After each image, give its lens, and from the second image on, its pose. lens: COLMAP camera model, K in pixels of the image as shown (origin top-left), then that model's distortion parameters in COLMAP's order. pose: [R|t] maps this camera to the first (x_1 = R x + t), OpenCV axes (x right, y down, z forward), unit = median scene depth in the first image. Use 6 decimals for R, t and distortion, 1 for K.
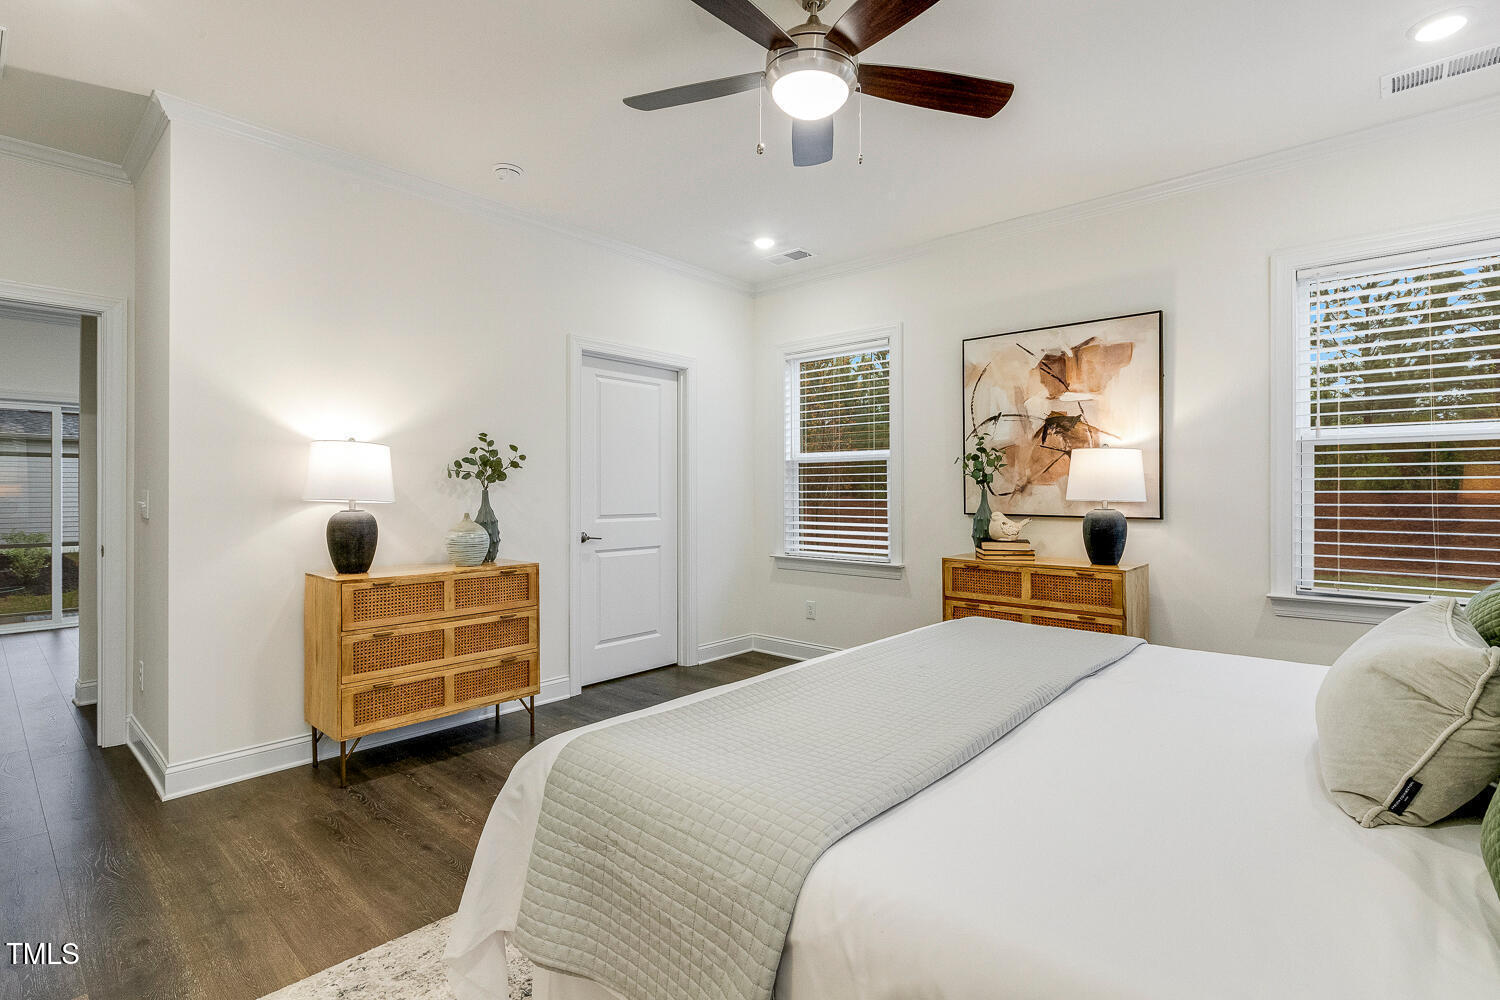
lens RADIAL K [[718.1, 0, 737.9], [0, 718.1, 491.8], [0, 0, 1]] dist [0.003299, 0.001098]
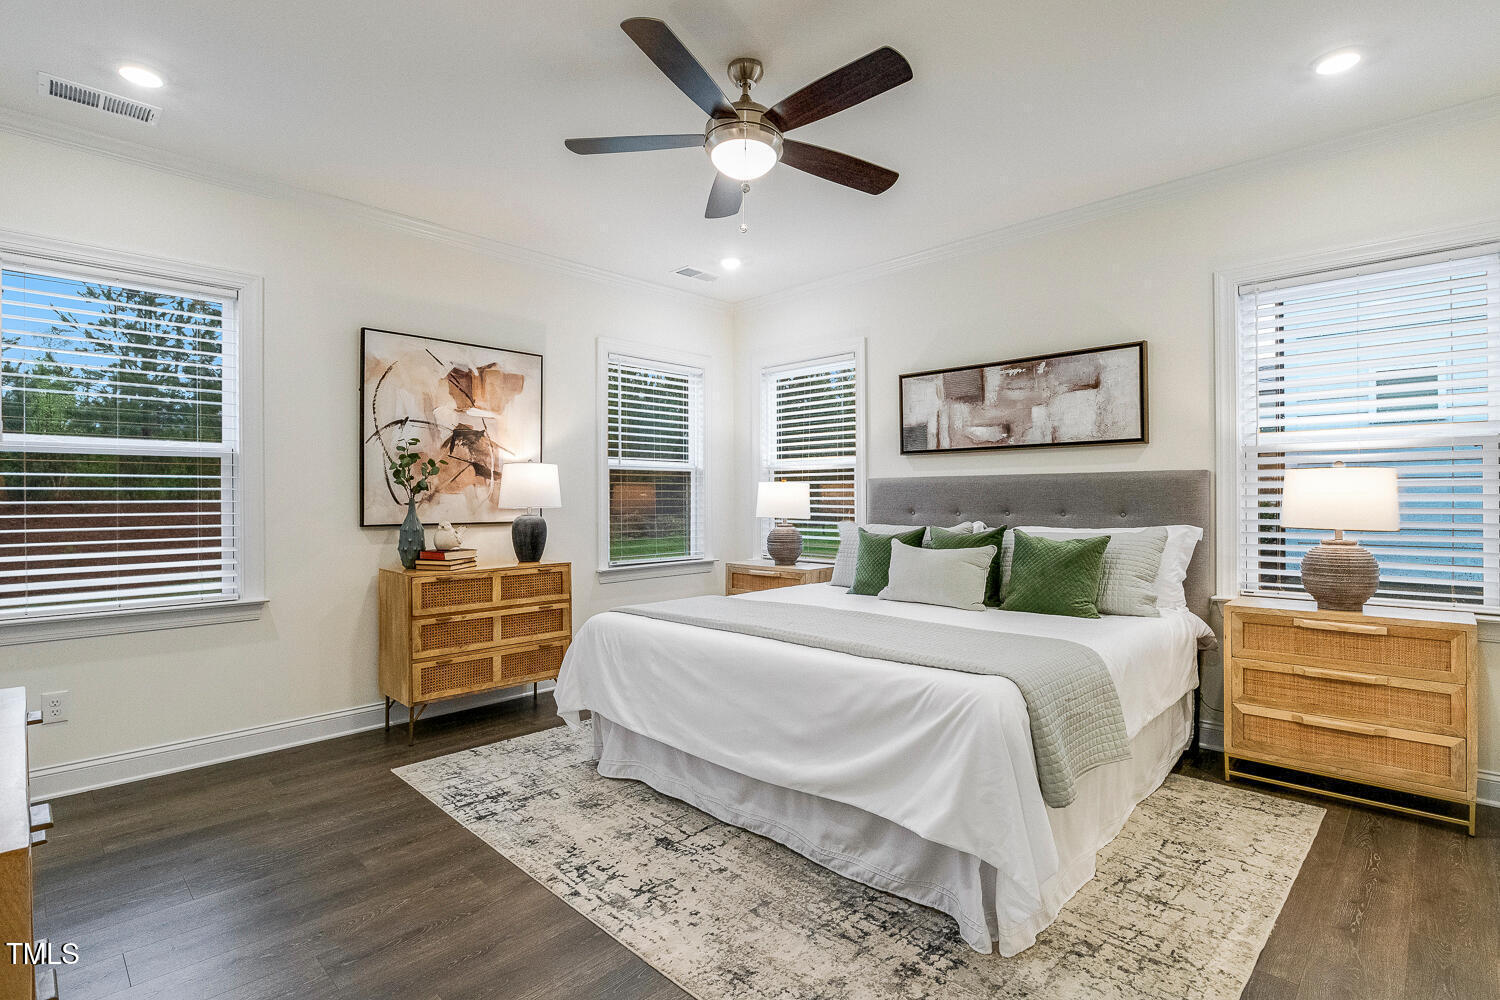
lens RADIAL K [[718.1, 0, 739.1], [0, 718.1, 496.7], [0, 0, 1]] dist [0.003299, 0.001098]
pose [[0.035413, 0.001661, 0.999371, -0.592634], [0.005844, 0.999981, -0.001869, -0.000845], [-0.999356, 0.005906, 0.035403, 0.556068]]
